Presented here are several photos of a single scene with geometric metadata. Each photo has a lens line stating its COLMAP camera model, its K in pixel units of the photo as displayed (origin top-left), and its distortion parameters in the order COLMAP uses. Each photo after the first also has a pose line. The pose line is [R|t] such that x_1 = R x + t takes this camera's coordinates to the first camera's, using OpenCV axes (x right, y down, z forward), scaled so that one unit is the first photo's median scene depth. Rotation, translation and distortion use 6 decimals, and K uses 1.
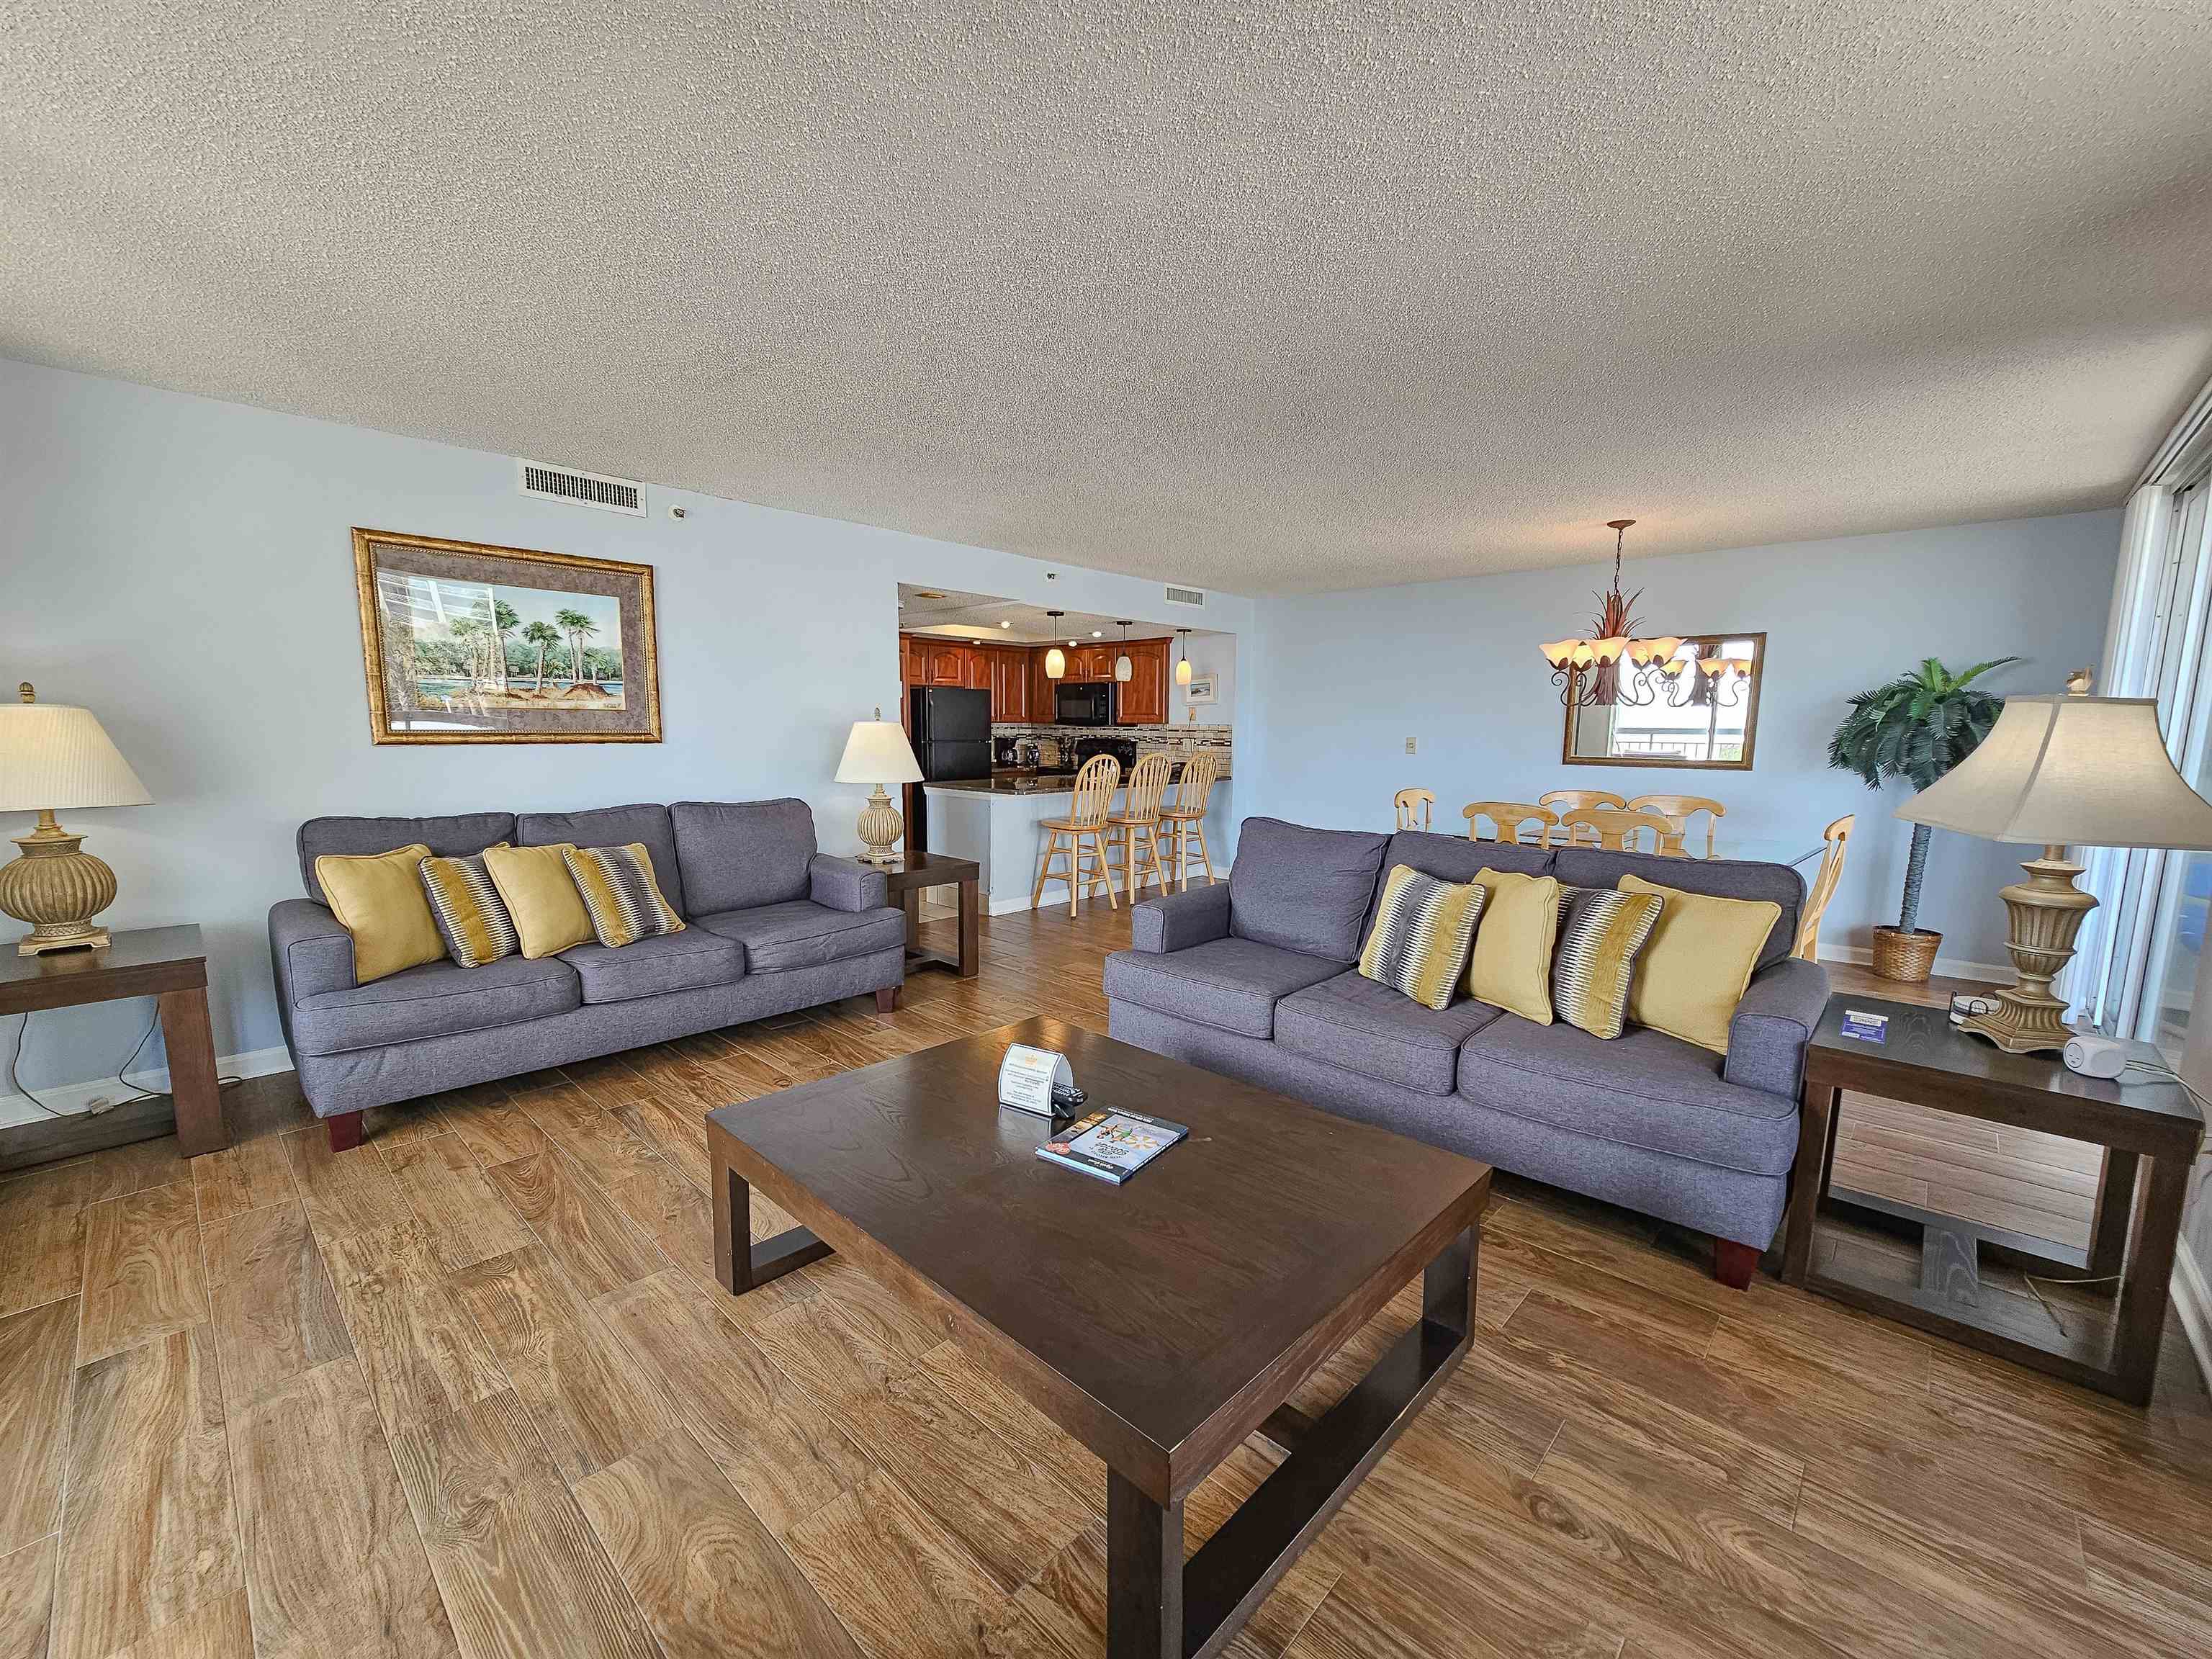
lens RADIAL K [[897.6, 0, 1111.9], [0, 897.6, 826.5], [0, 0, 1]] dist [-0.002020, 0.001542]
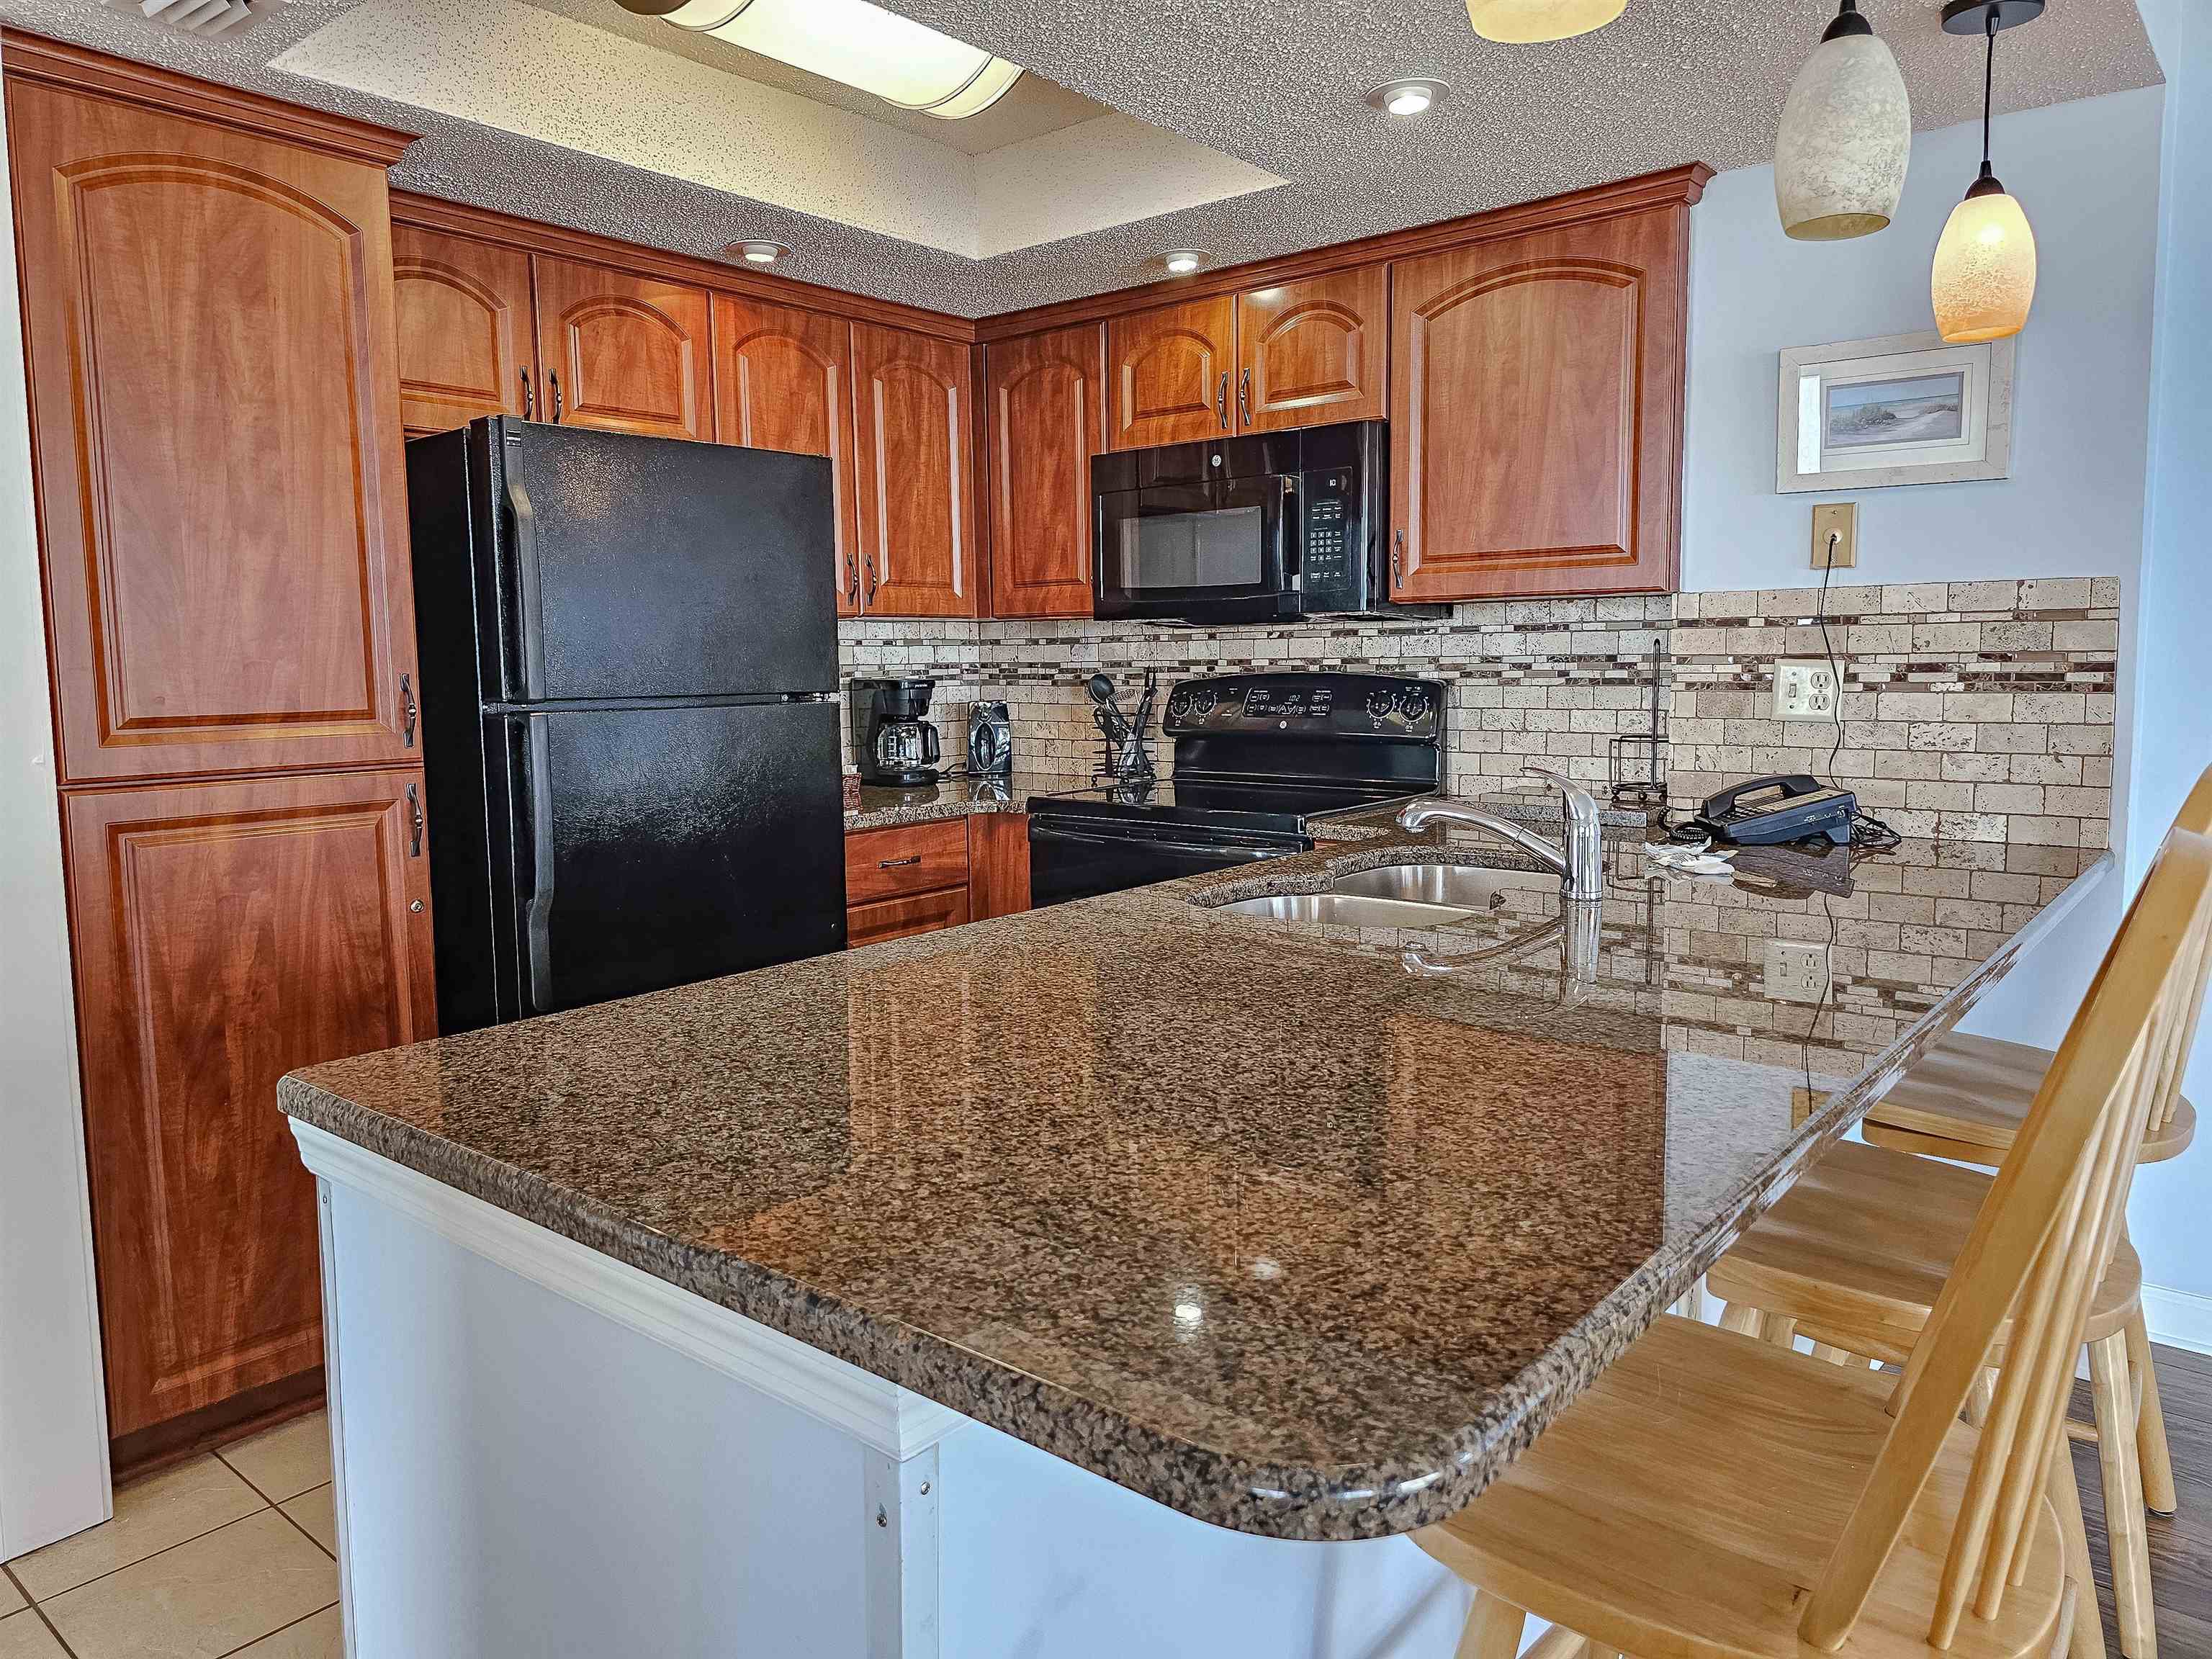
lens RADIAL K [[1492.1, 0, 1059.5], [0, 1492.1, 812.1], [0, 0, 1]] dist [0.053875, -0.034052]
pose [[0.999200, -0.027998, 0.028572, -0.093821], [0.028203, 0.999579, -0.006793, -0.063686], [-0.028370, 0.007593, 0.999569, 0.642529]]
